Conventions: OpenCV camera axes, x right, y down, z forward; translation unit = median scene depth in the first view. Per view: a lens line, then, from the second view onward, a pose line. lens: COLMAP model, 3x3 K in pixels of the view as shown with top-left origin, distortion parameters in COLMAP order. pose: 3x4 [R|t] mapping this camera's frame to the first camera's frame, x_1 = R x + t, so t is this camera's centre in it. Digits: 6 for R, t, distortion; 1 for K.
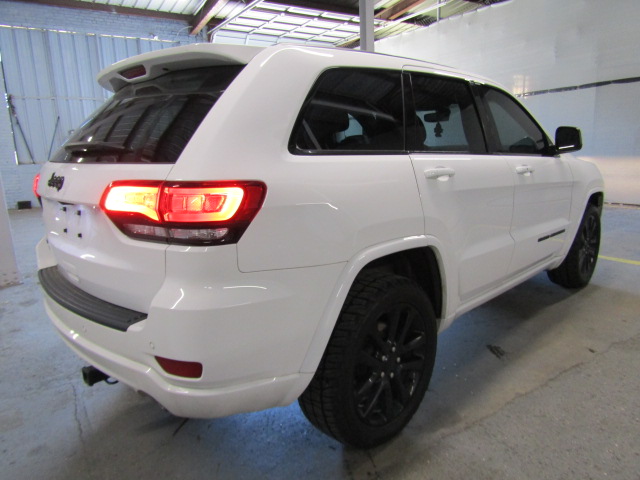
lens RADIAL K [[472.4, 0, 320.0], [0, 472.4, 240.0], [0, 0, 1]] dist [-0.002887, -0.001925]
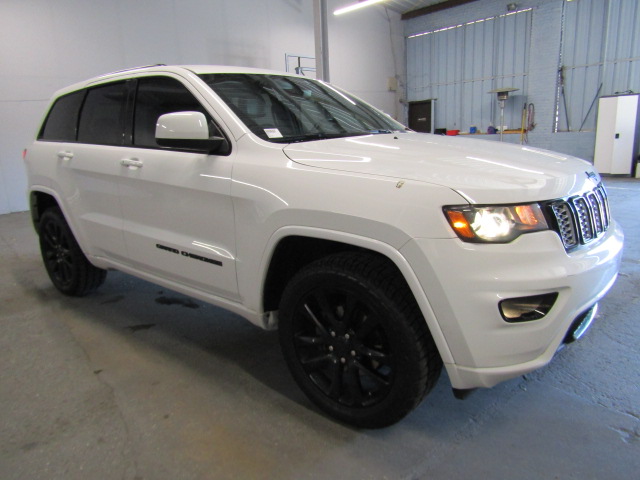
lens RADIAL K [[472.4, 0, 320.0], [0, 472.4, 240.0], [0, 0, 1]] dist [-0.002887, -0.001925]
pose [[0.058269, 0.245739, -0.967583, 1.157220], [-0.163370, 0.958511, 0.233597, -0.229910], [0.984843, 0.144462, 0.095998, 1.054048]]
